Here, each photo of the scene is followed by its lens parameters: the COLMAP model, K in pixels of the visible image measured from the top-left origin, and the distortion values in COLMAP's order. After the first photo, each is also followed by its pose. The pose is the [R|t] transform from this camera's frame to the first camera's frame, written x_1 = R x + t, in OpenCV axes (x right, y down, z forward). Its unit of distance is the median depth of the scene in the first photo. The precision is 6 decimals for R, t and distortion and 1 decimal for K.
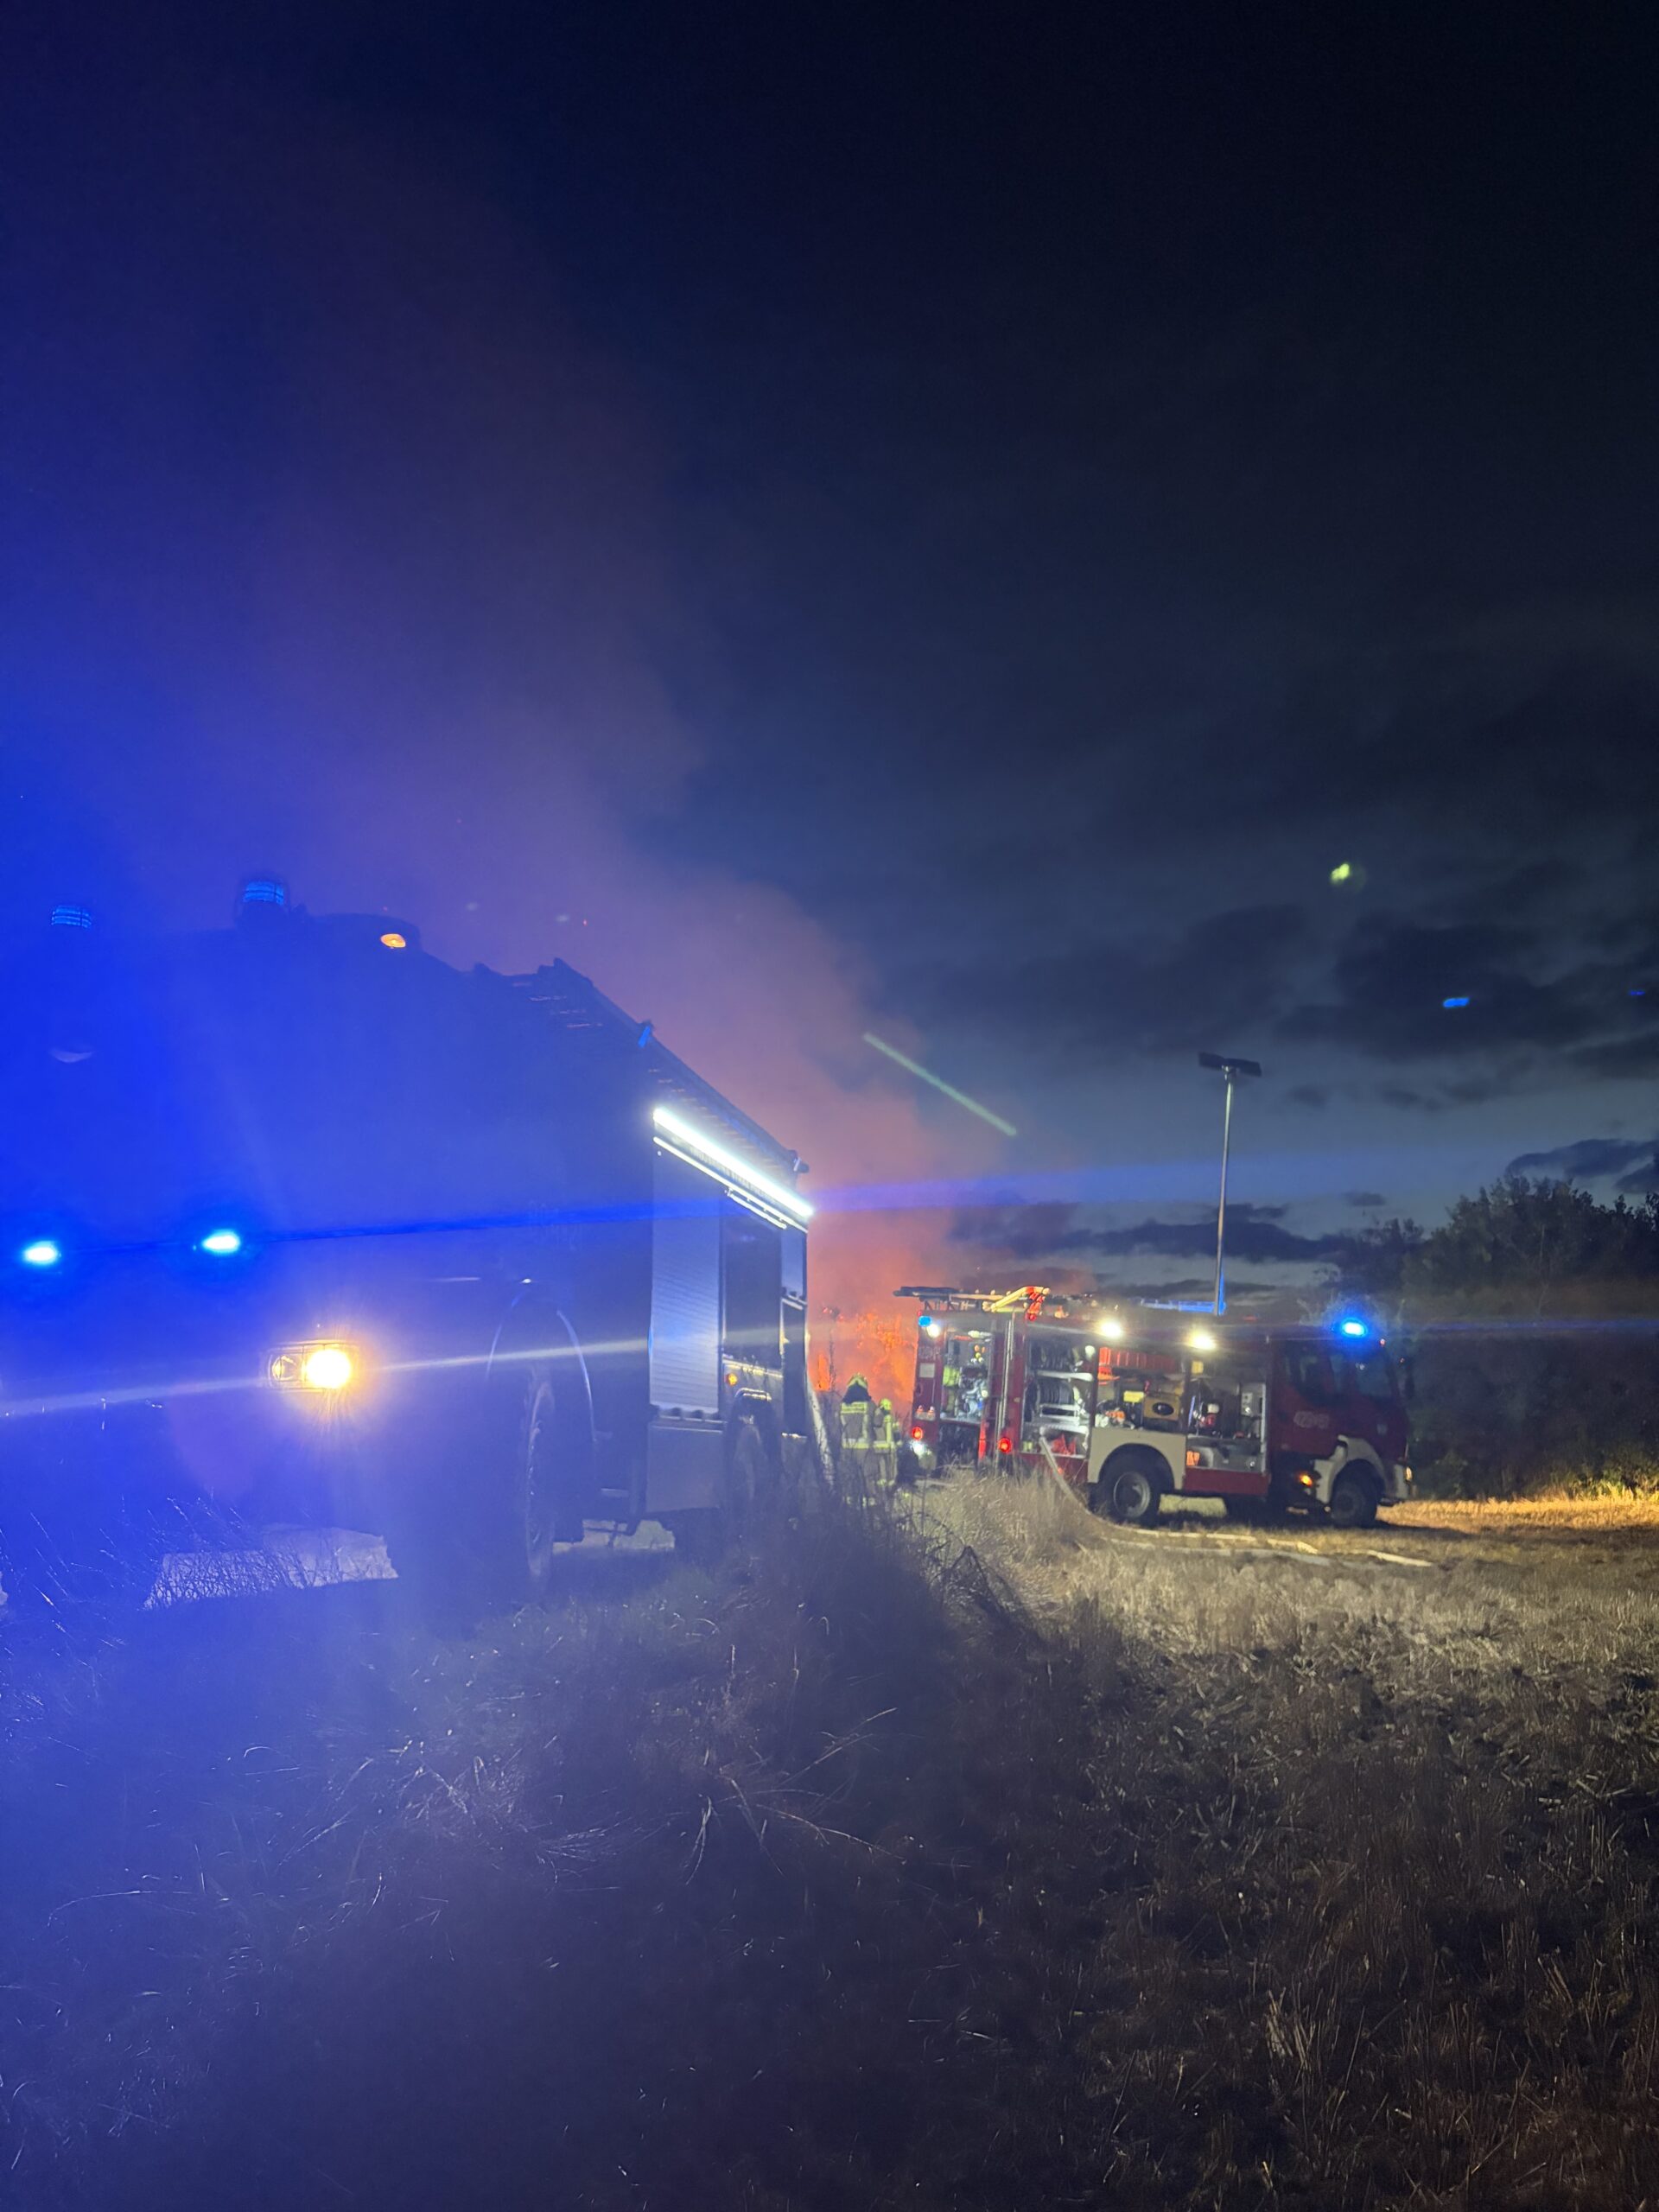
lens RADIAL K [[1479.1, 0, 817.1], [0, 1479.1, 1101.6], [0, 0, 1]] dist [-0.001387, -0.001768]
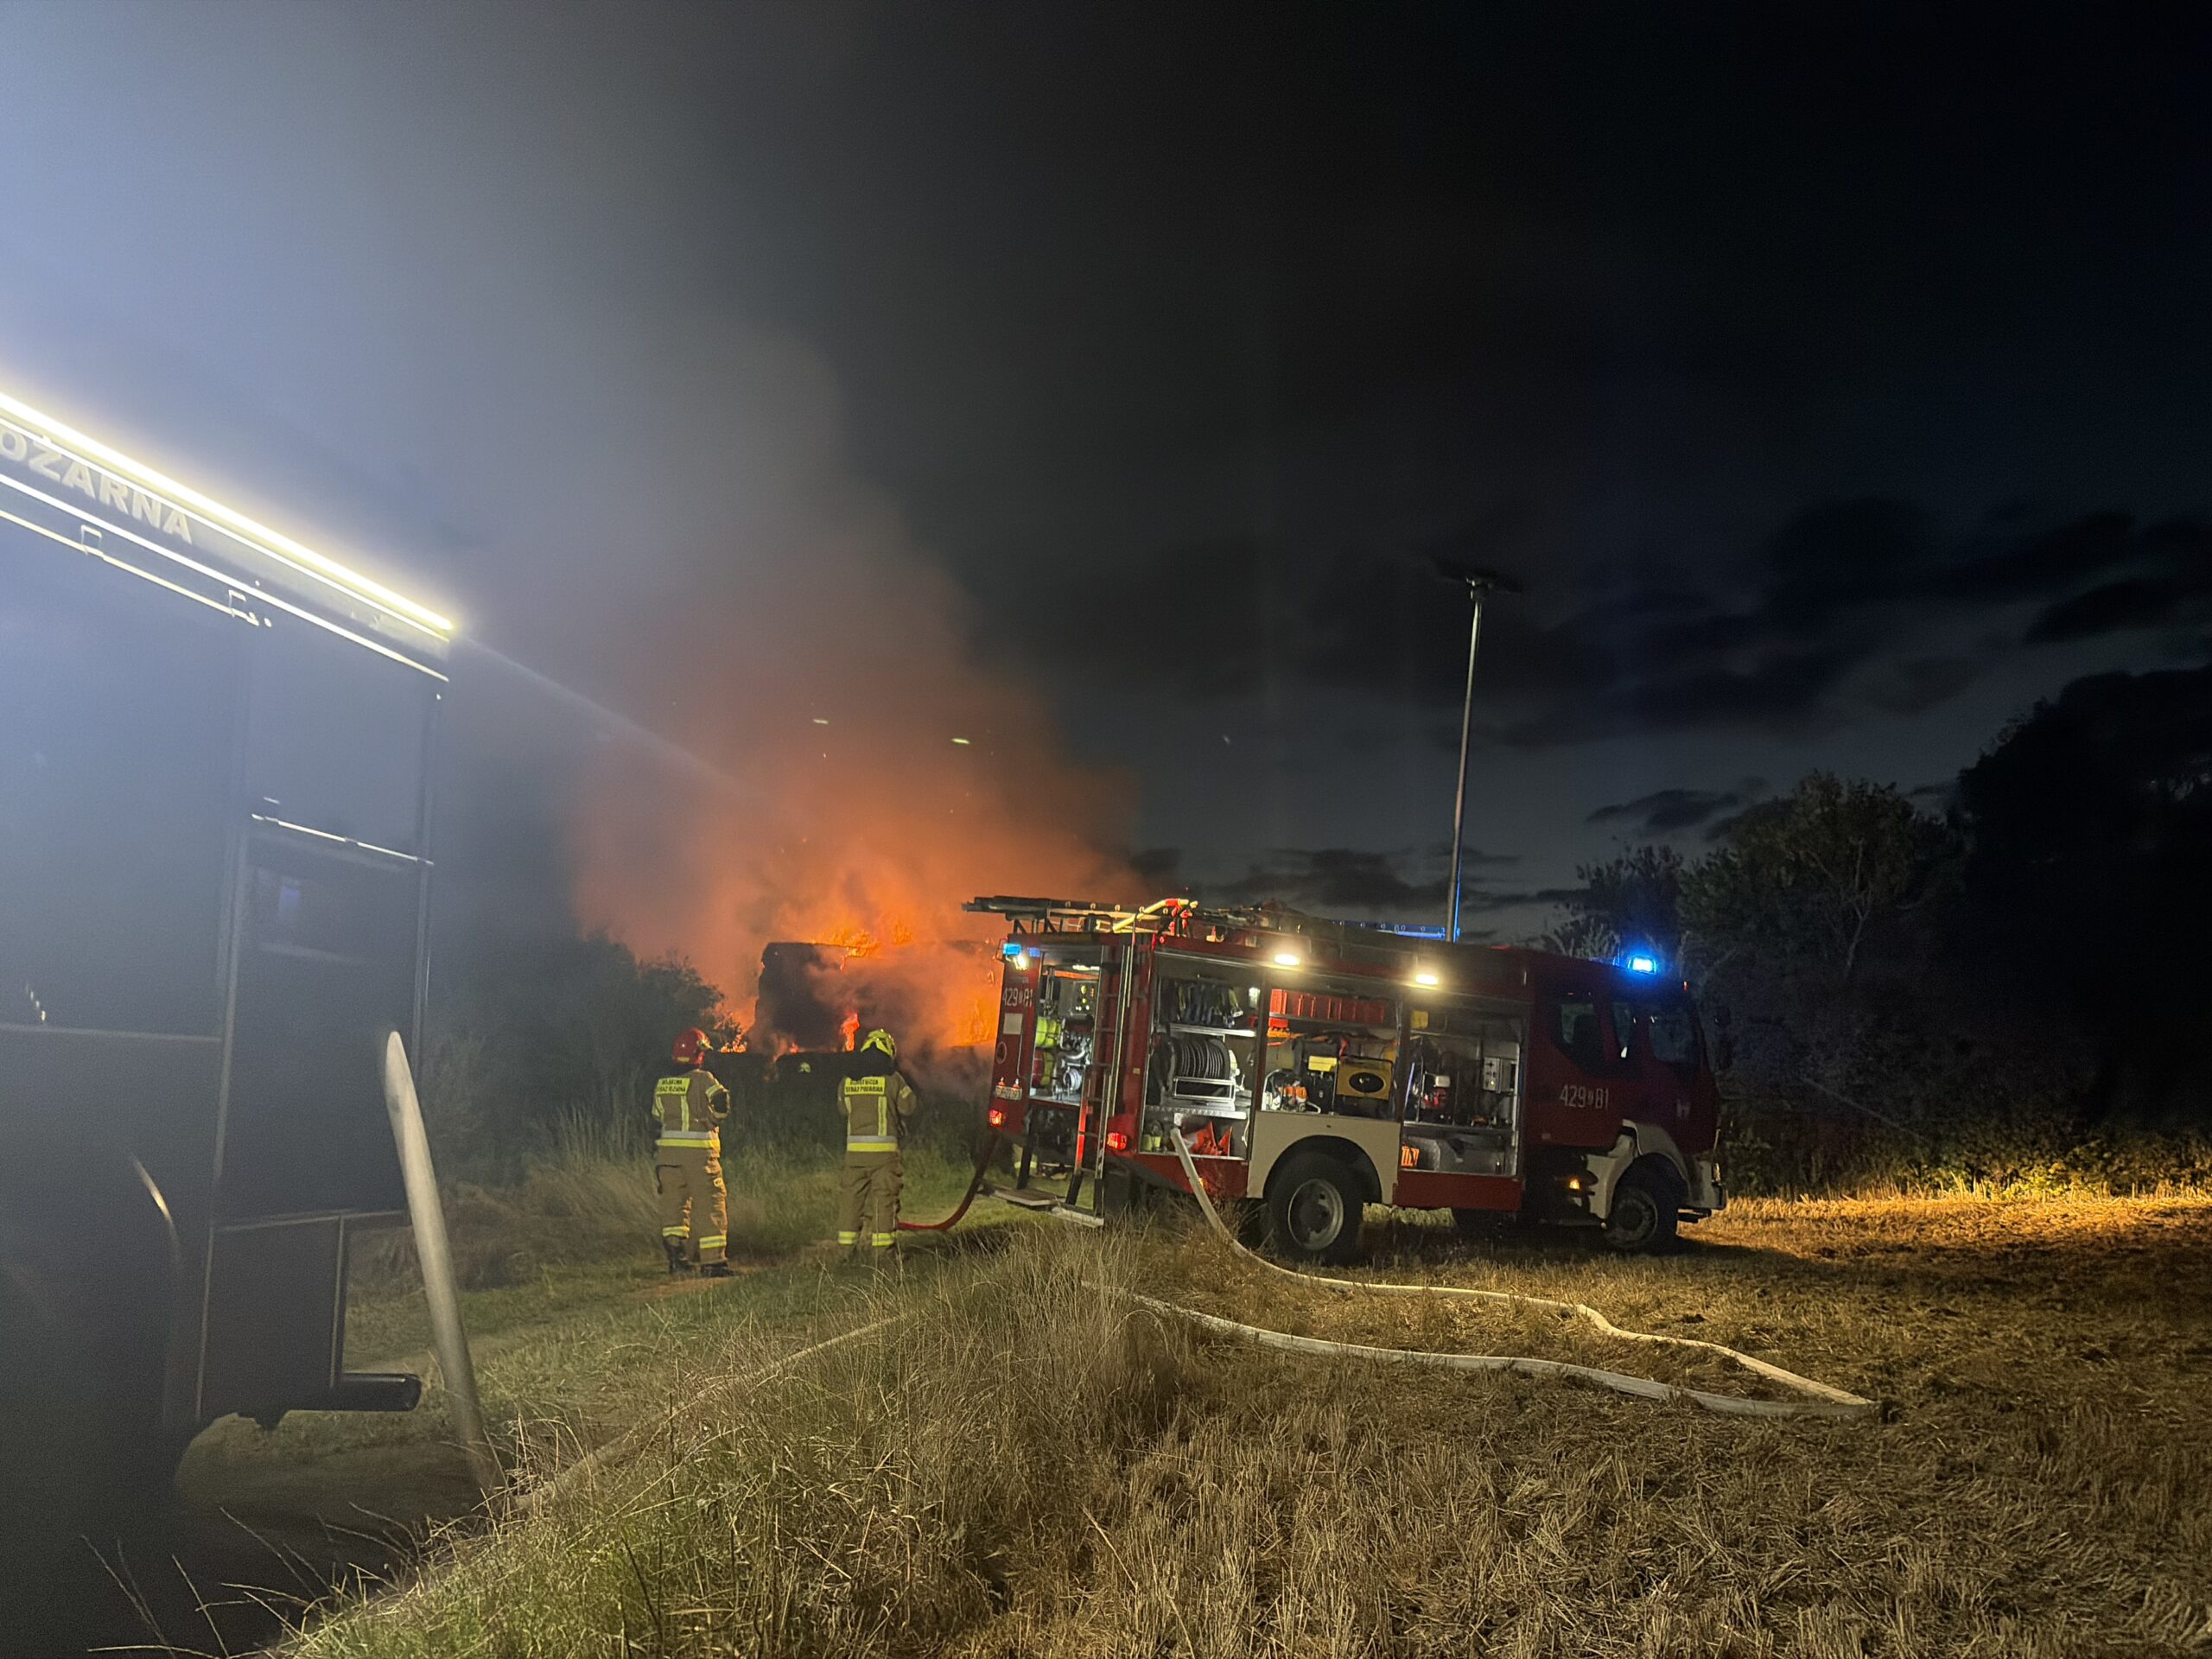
lens RADIAL K [[1675.4, 0, 1106.0], [0, 1675.4, 829.5], [0, 0, 1]] dist [0.038819, -0.004258]
pose [[0.997868, 0.008074, 0.064759, 0.068480], [-0.012343, 0.997757, 0.065785, 0.047702], [-0.064083, -0.066444, 0.995730, 0.269594]]
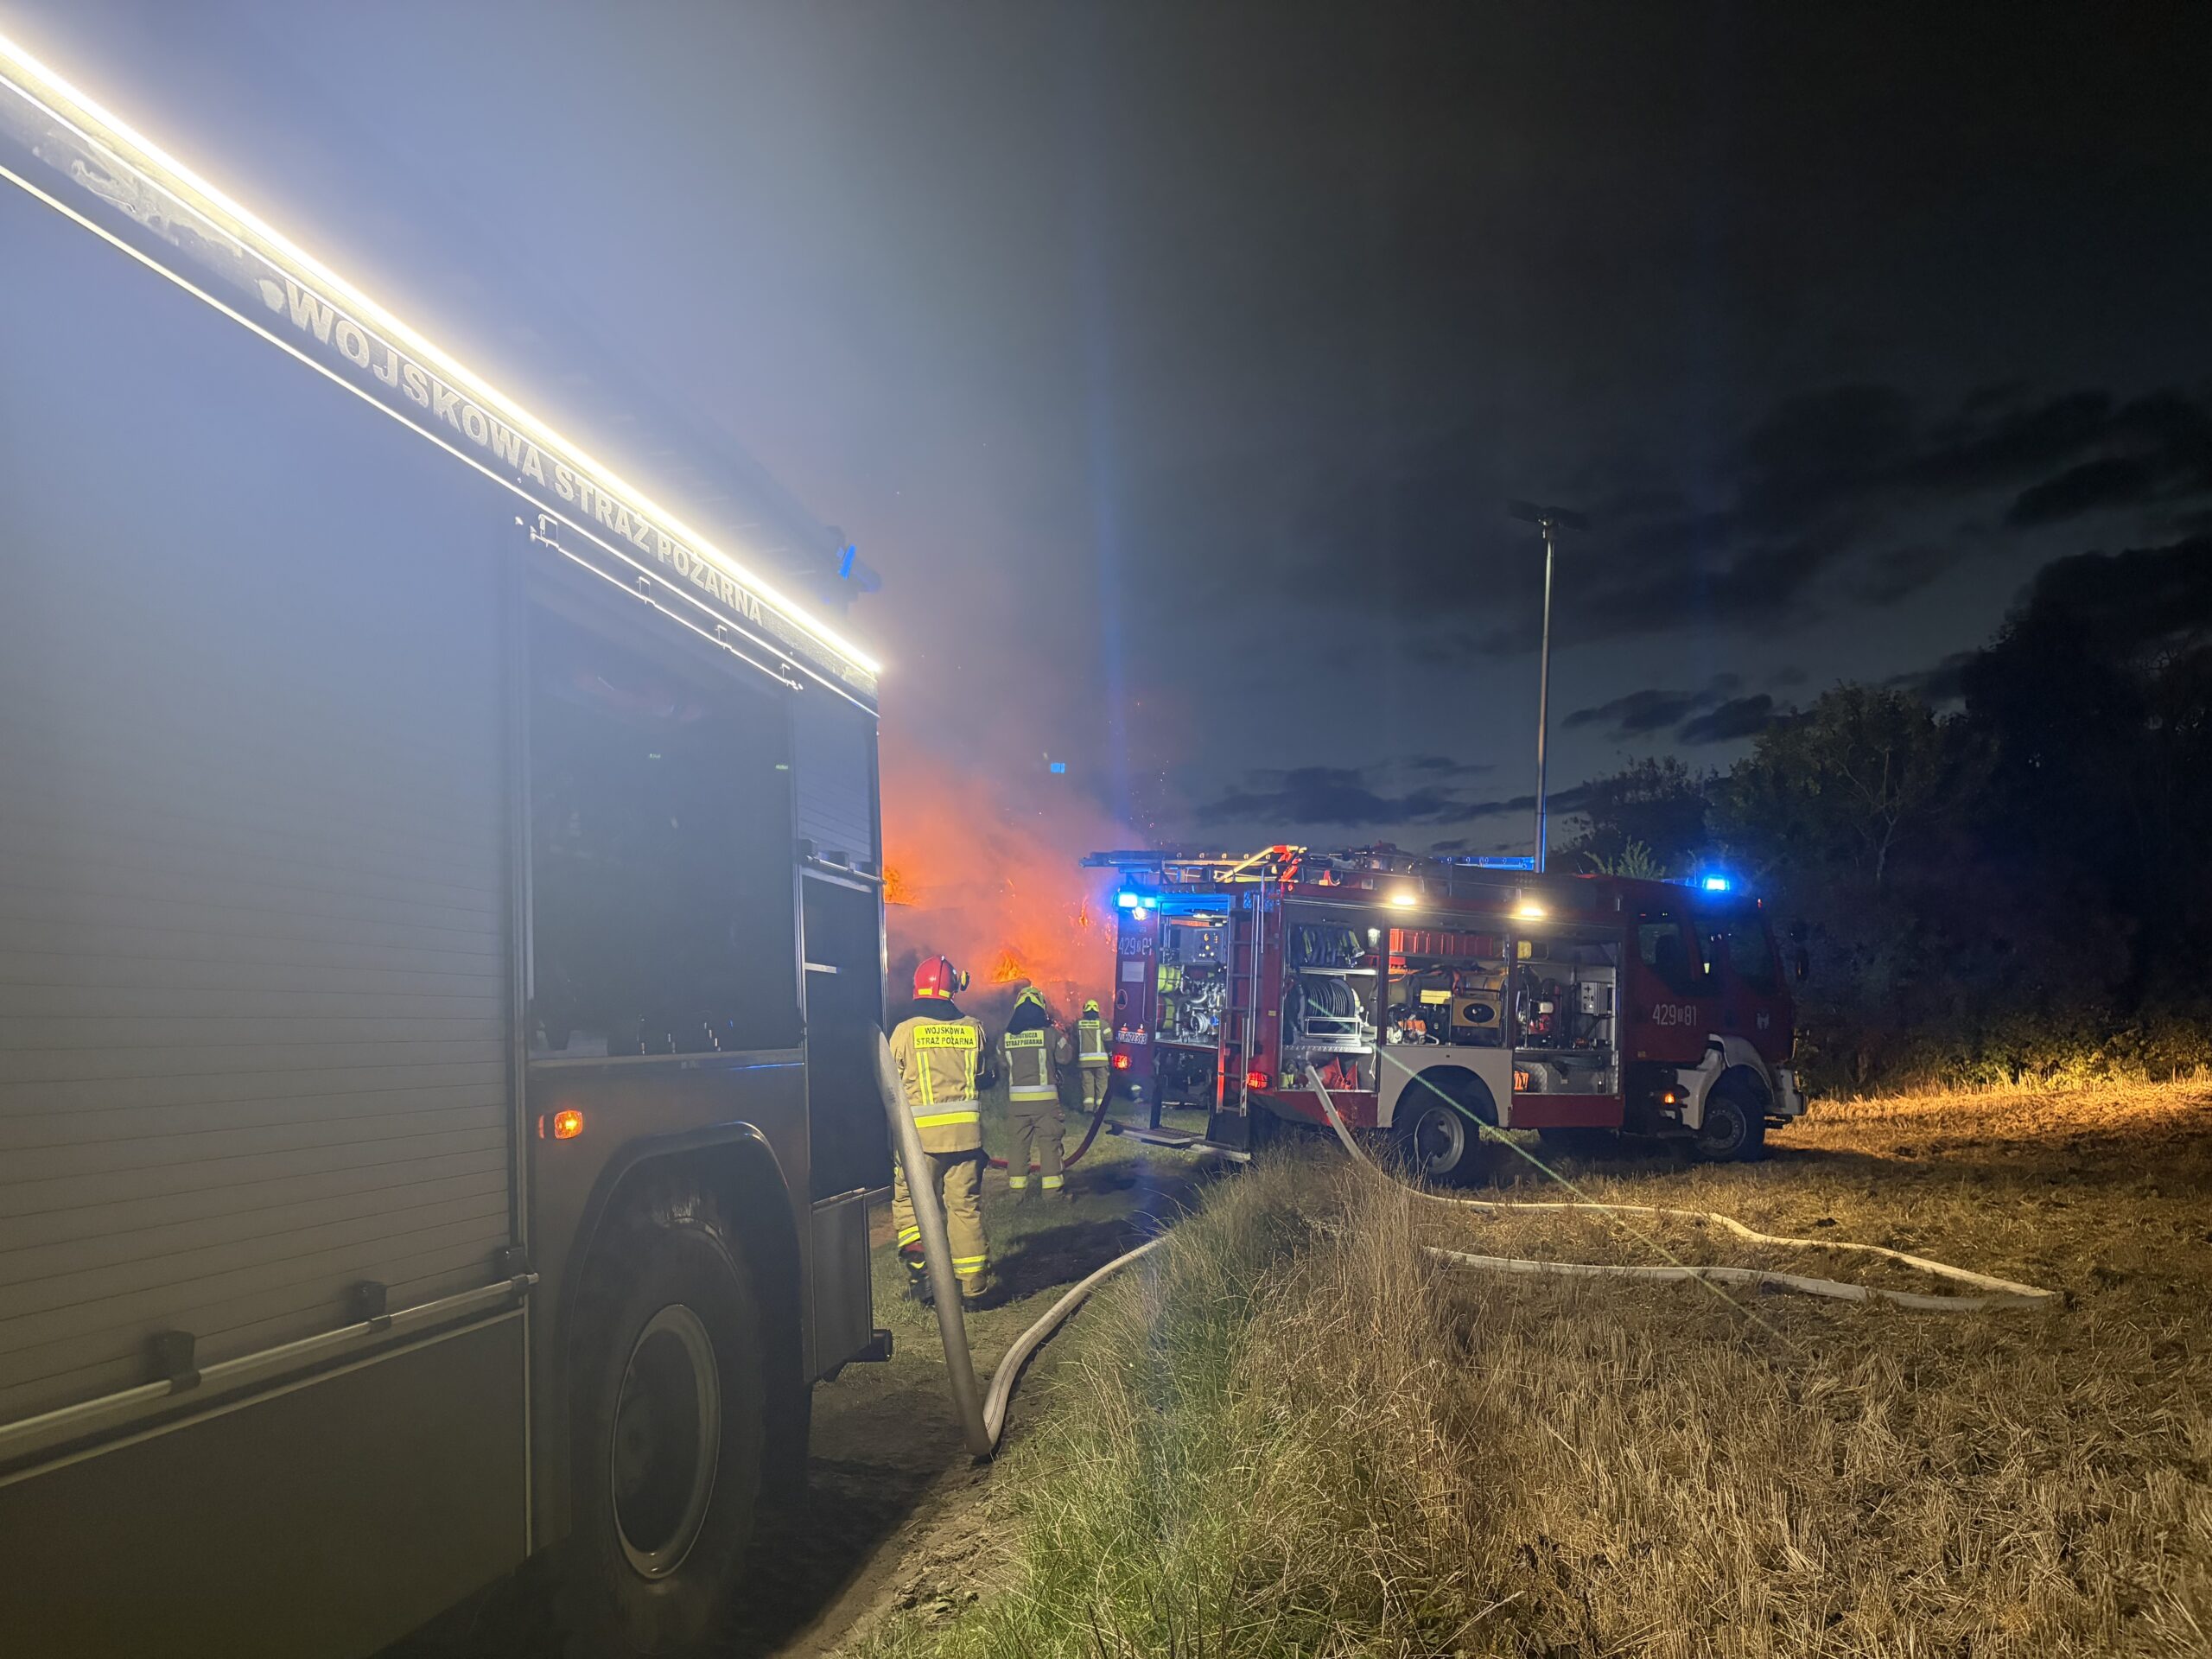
lens RADIAL K [[1662.3, 0, 1106.9], [0, 1662.3, 814.9], [0, 0, 1]] dist [0.036200, -0.004601]
pose [[0.996822, -0.040338, 0.068699, 0.012732], [0.033582, 0.994736, 0.096810, 0.035409], [-0.072242, -0.094195, 0.992929, 0.248834]]
